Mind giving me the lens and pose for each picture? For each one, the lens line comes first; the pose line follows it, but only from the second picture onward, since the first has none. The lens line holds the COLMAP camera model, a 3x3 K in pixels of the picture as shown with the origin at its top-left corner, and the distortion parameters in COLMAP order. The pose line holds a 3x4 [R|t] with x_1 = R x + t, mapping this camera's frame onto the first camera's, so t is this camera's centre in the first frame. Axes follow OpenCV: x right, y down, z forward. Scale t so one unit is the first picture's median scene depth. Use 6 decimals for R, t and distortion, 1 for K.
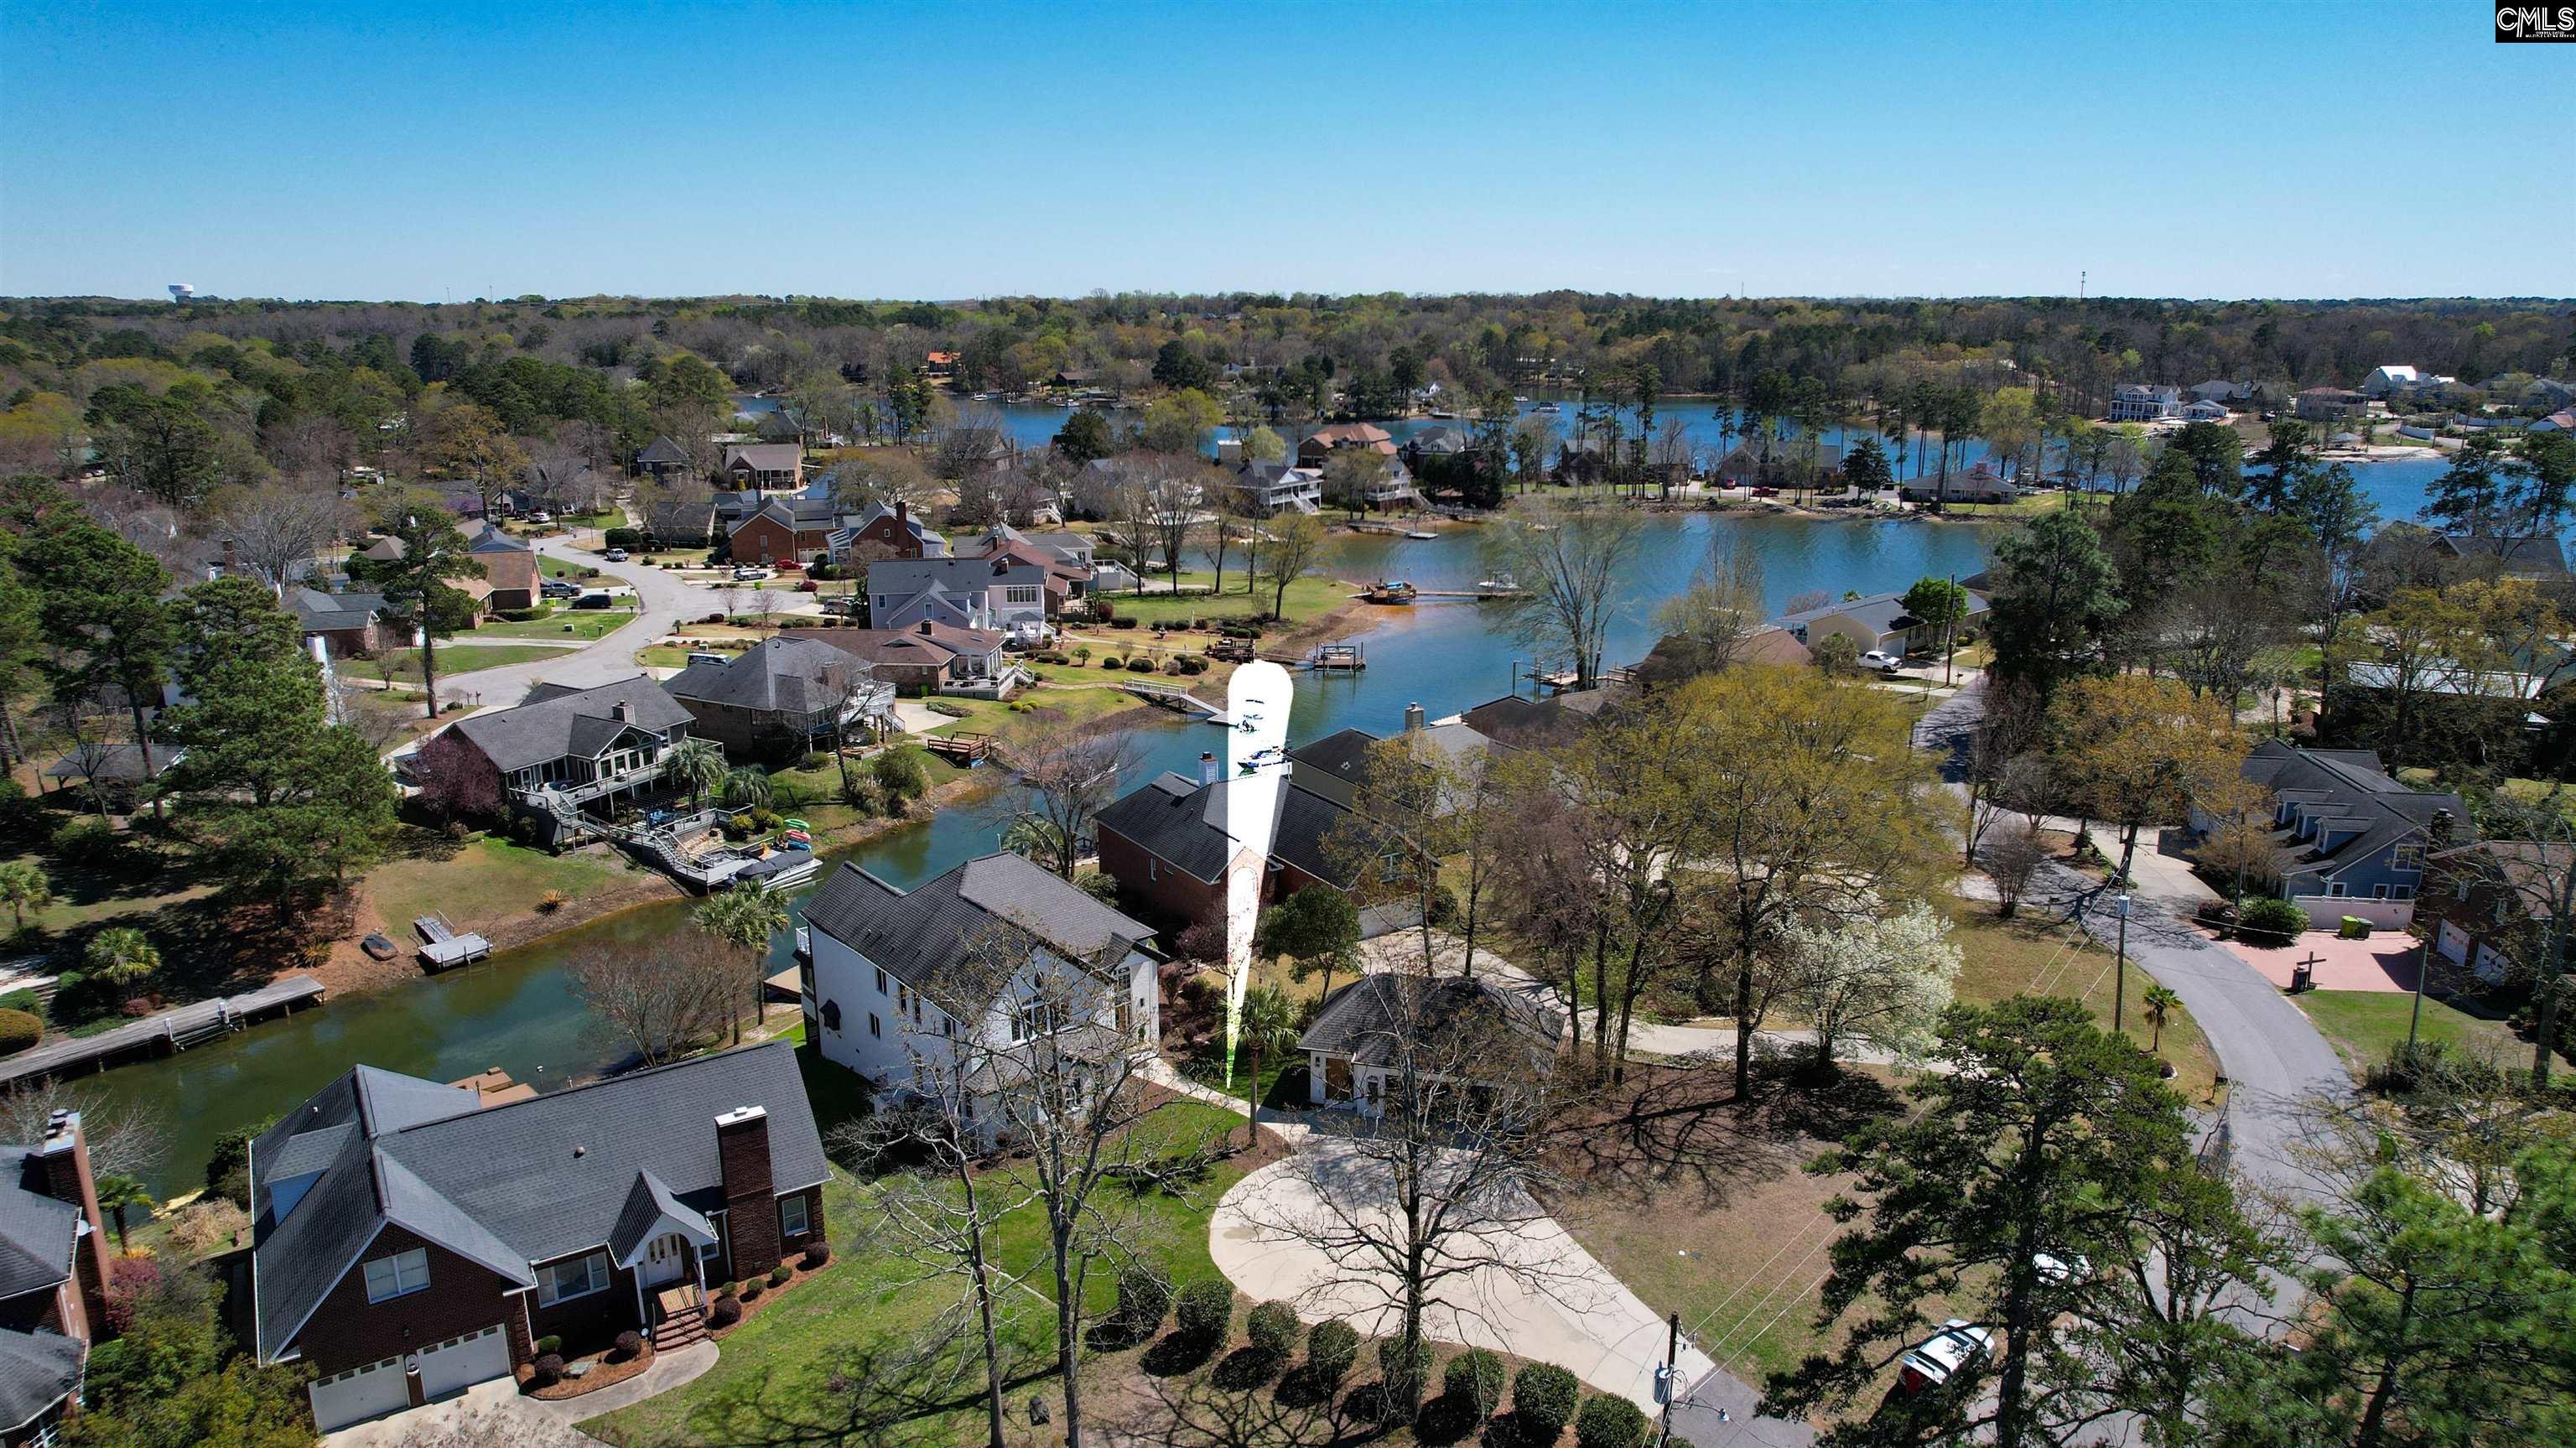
lens RADIAL K [[1645.5, 0, 1306.7], [0, 1645.5, 717.7], [0, 0, 1]] dist [-0.076299, 0.066628]
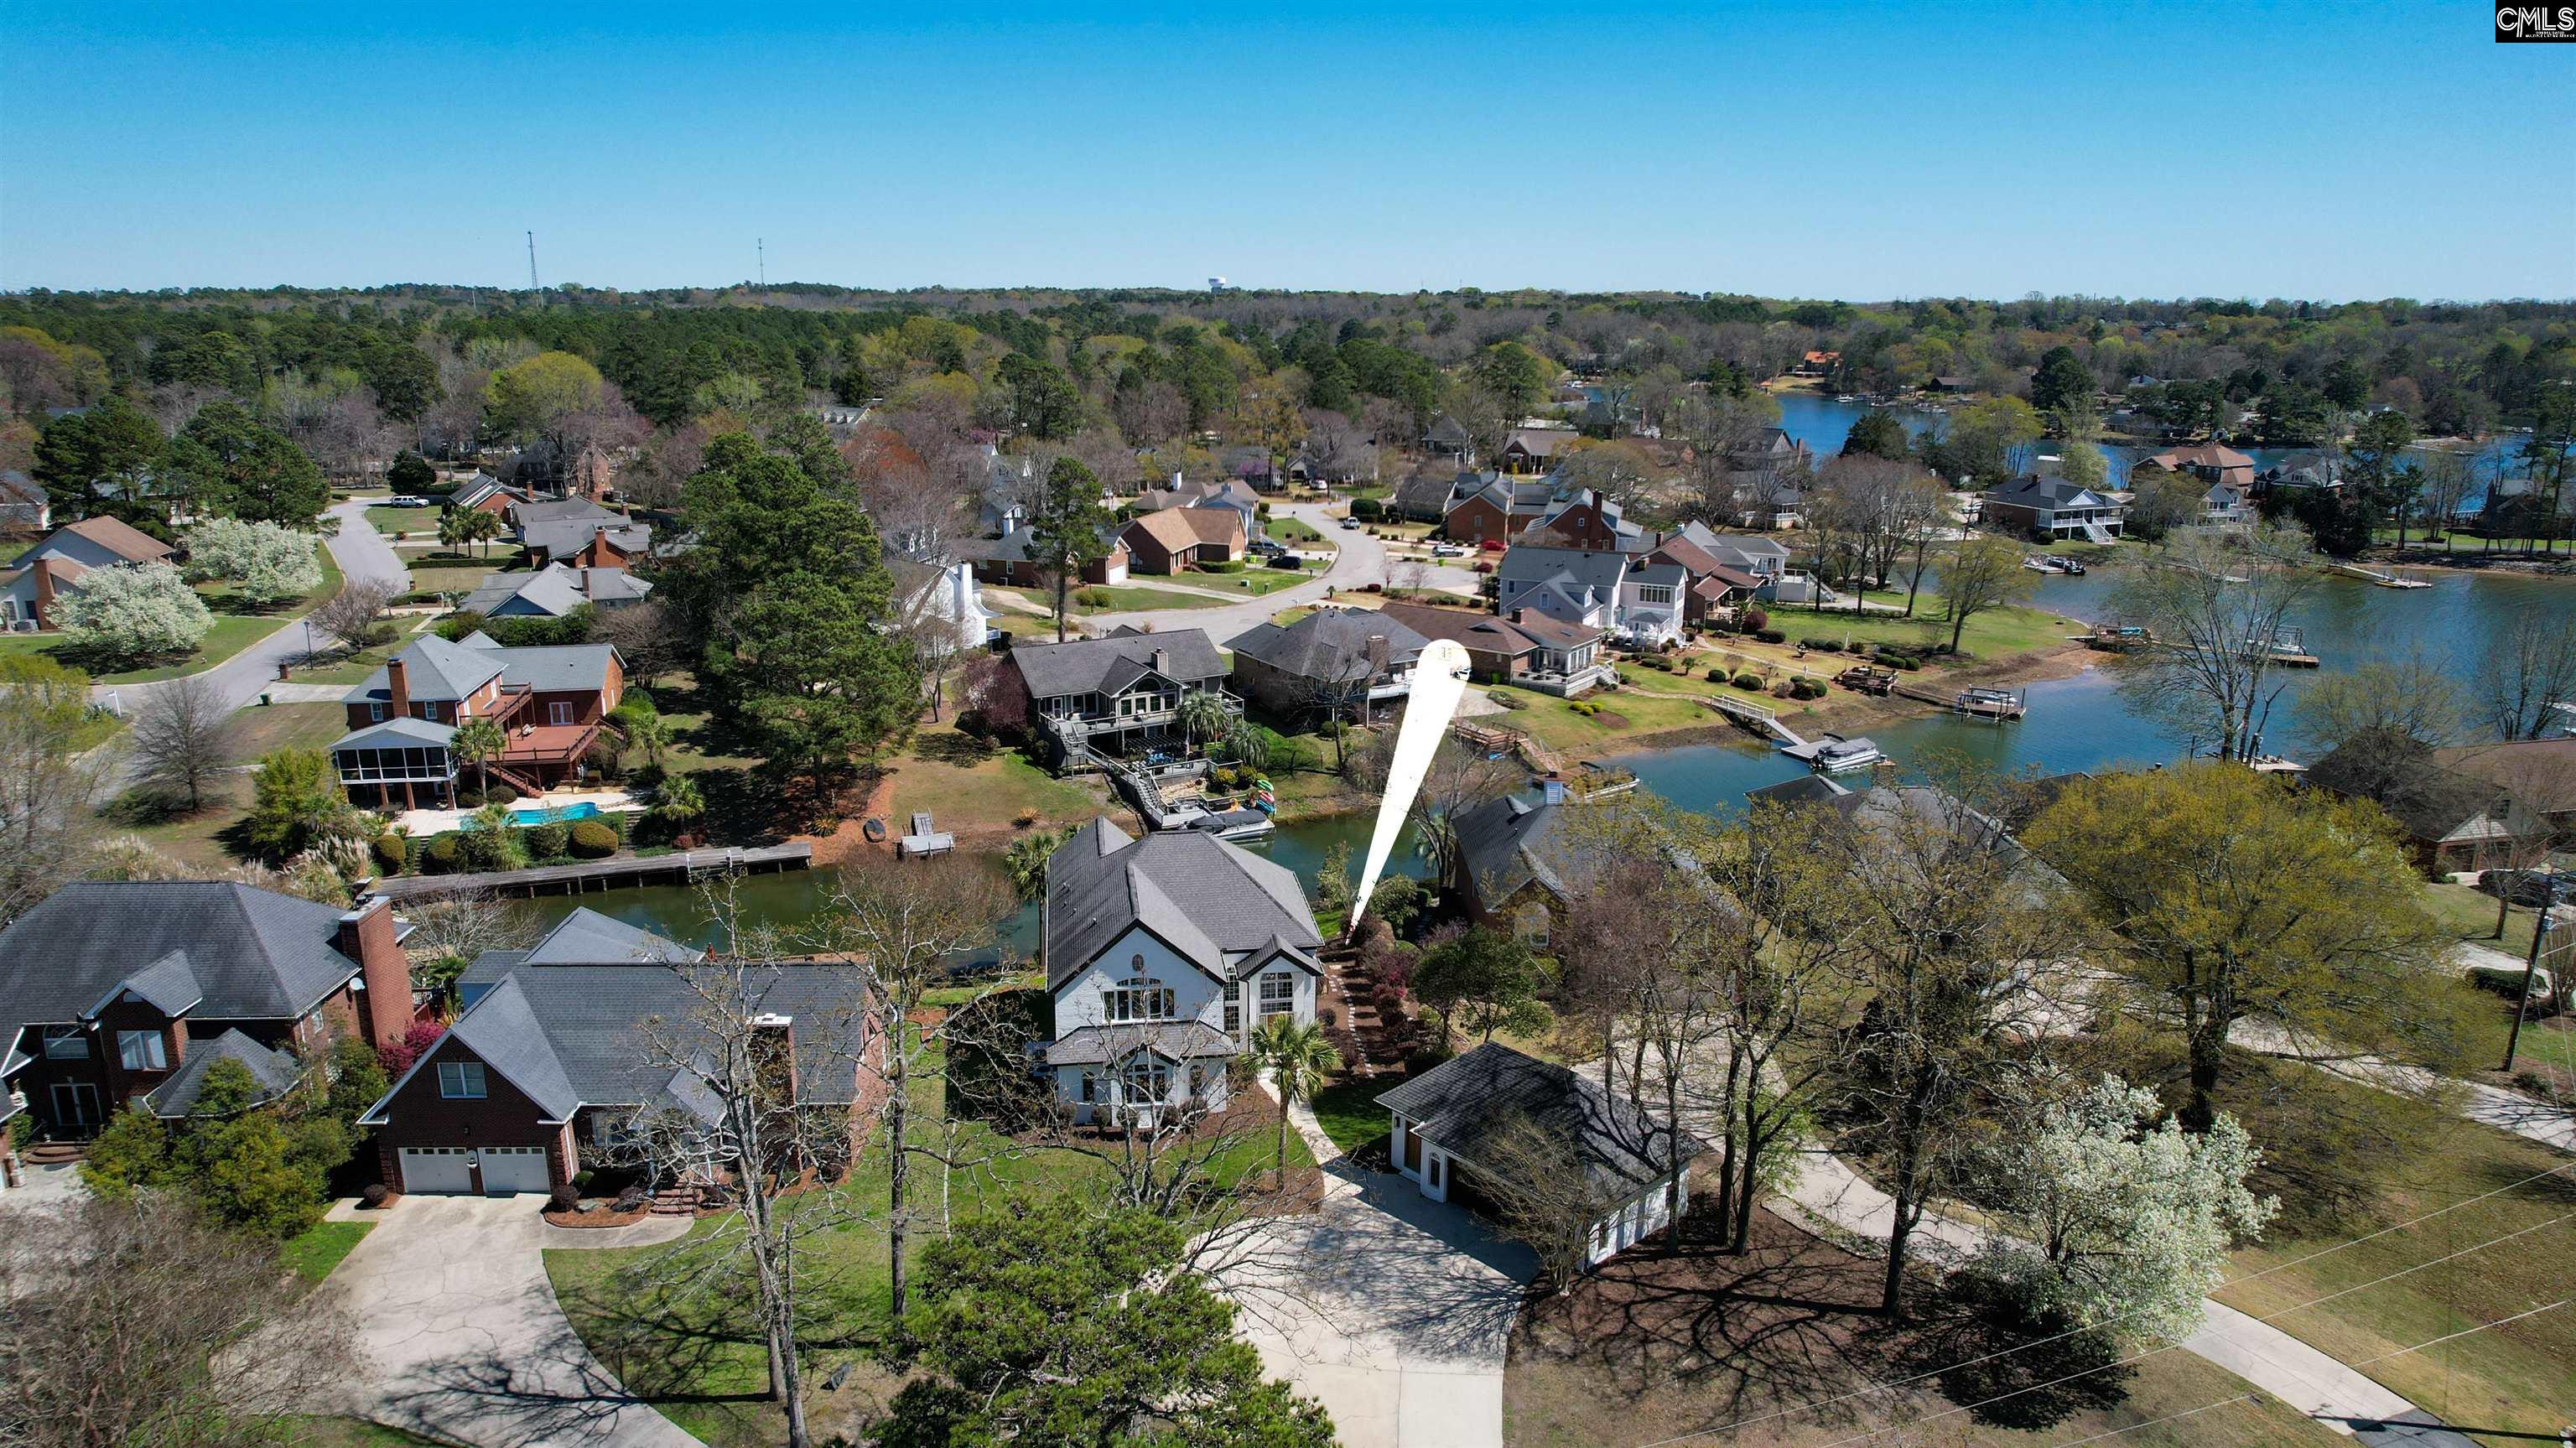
lens RADIAL K [[1645.5, 0, 1306.7], [0, 1645.5, 717.7], [0, 0, 1]] dist [-0.076299, 0.066628]
pose [[0.851679, 0.134668, -0.506466, 0.214116], [-0.134625, 0.990209, 0.036907, -0.017632], [0.506477, 0.036750, 0.861470, 0.116671]]
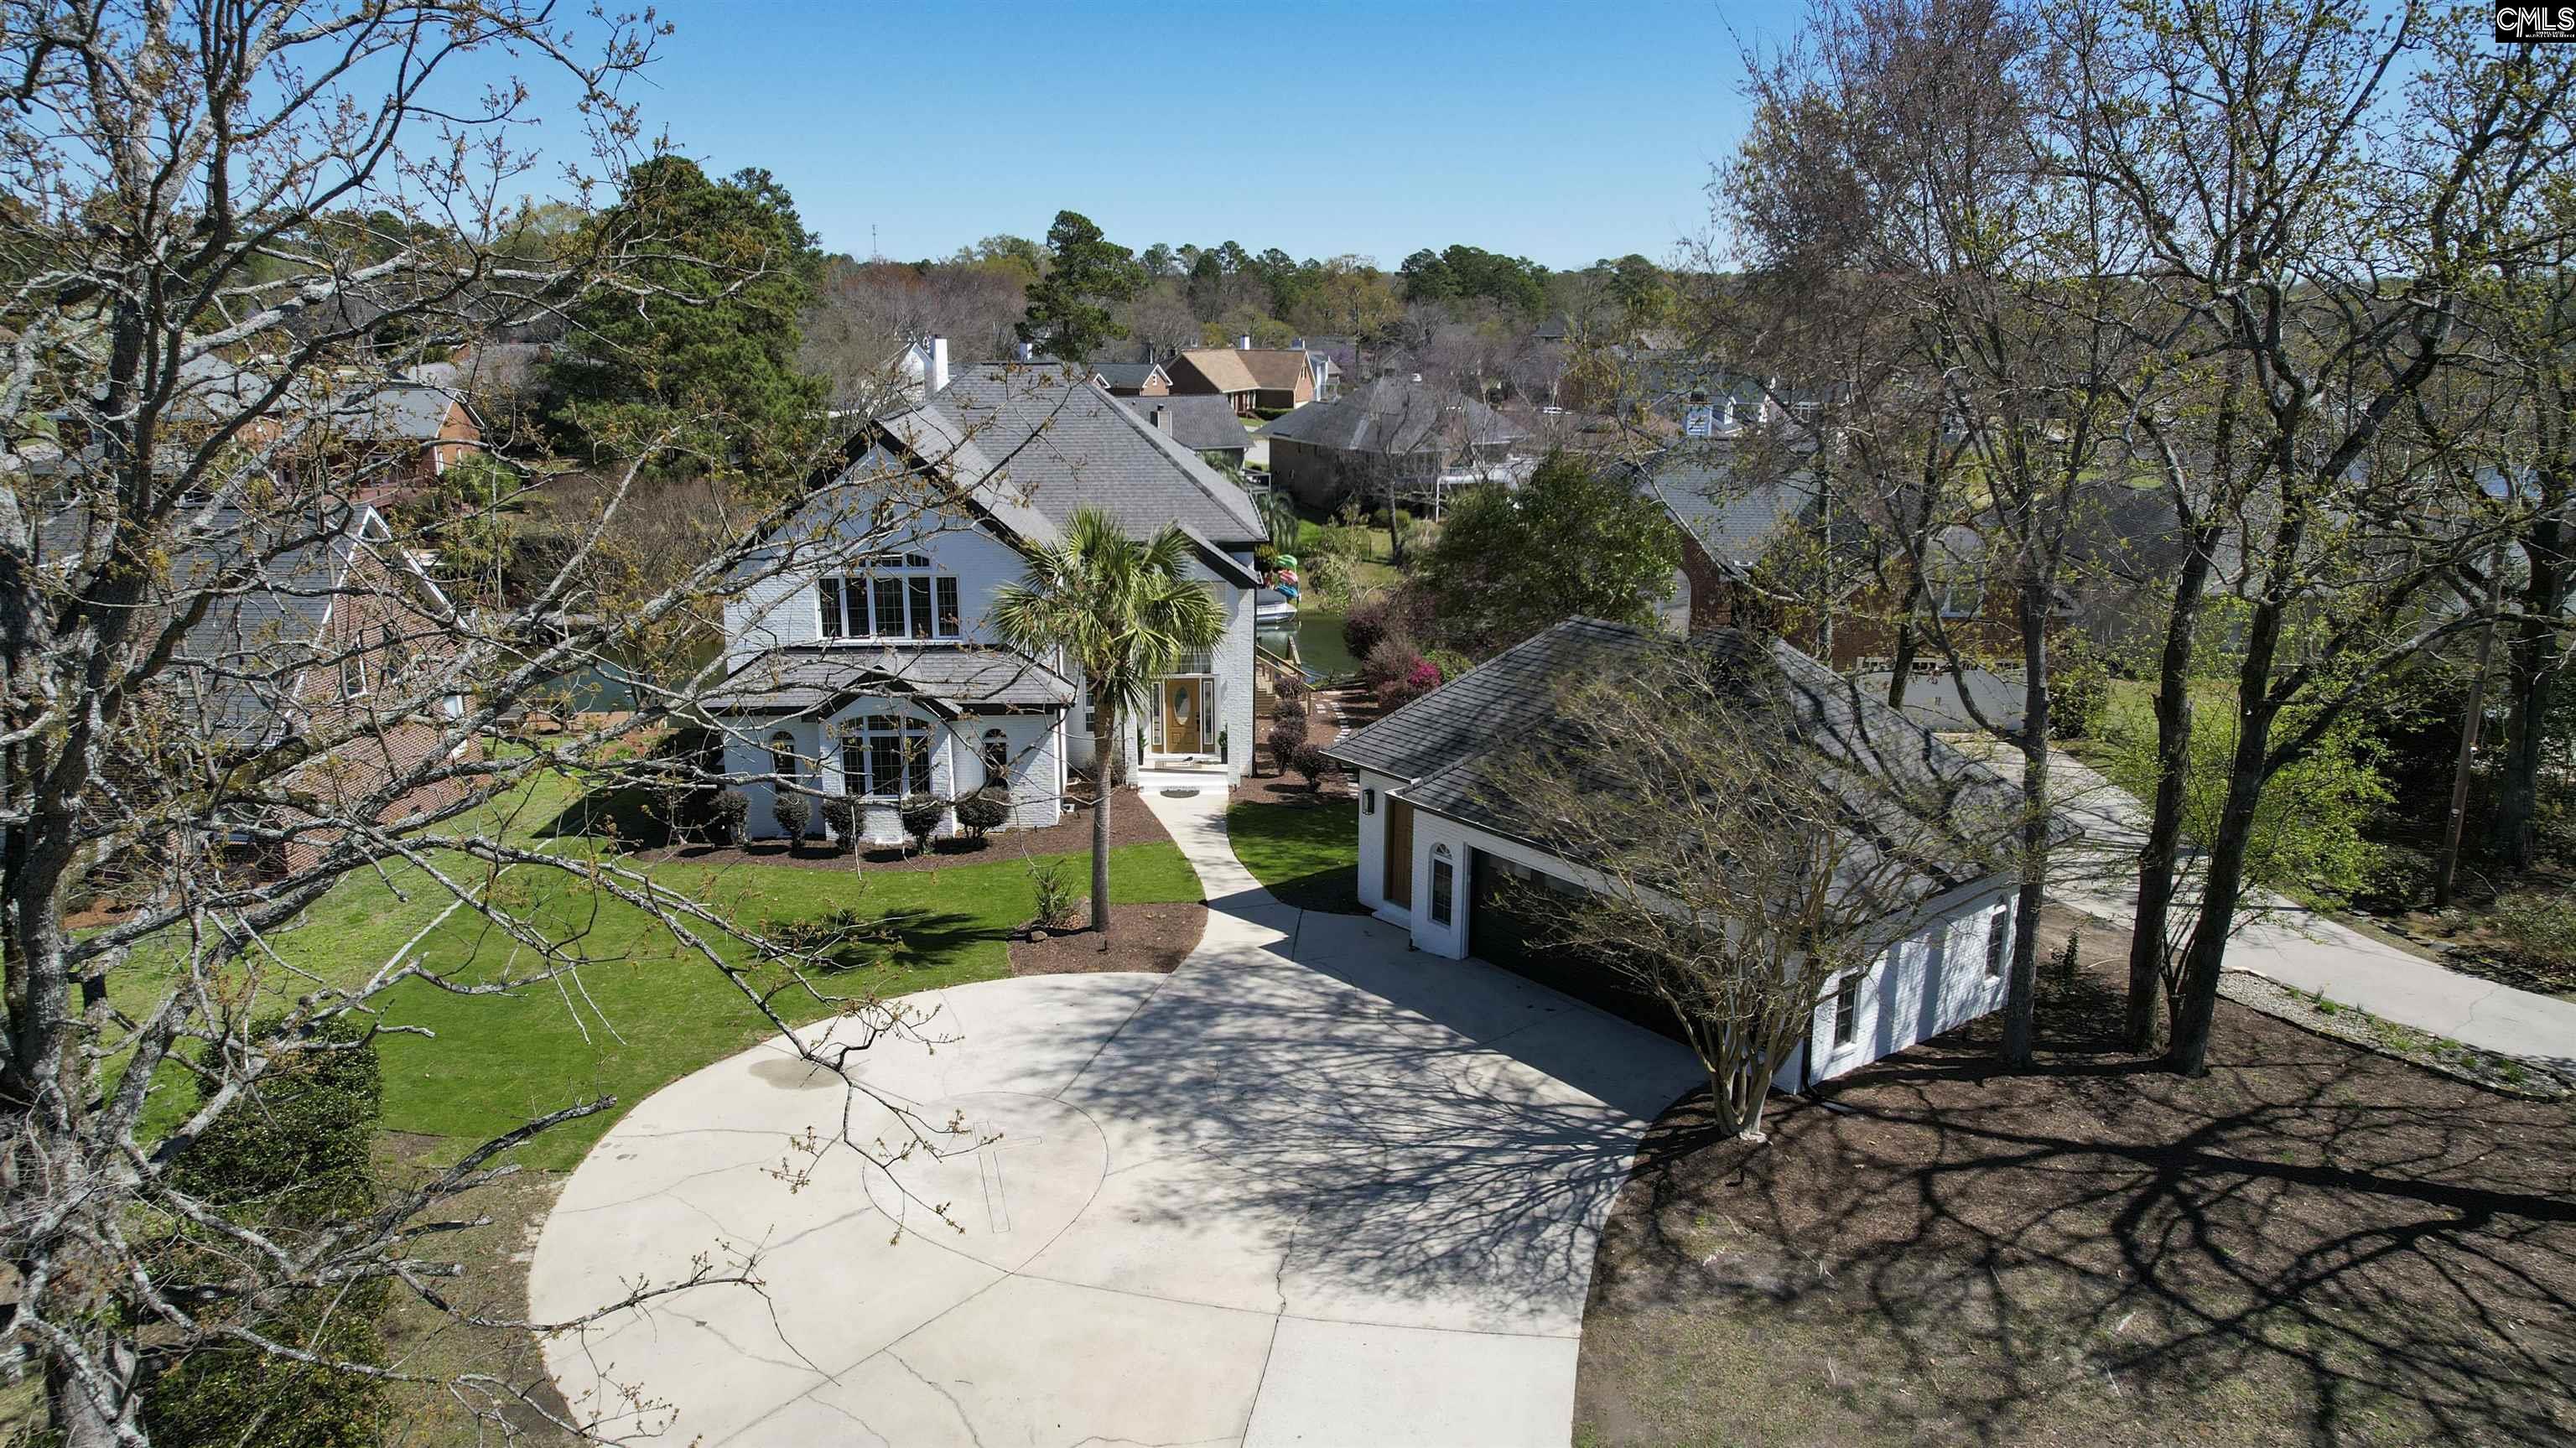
lens RADIAL K [[1645.5, 0, 1306.7], [0, 1645.5, 717.7], [0, 0, 1]] dist [-0.076299, 0.066628]
pose [[0.812099, 0.145035, -0.565207, 0.124470], [-0.148567, 0.988090, 0.040085, 0.098179], [0.564289, 0.051418, 0.823974, 0.366251]]
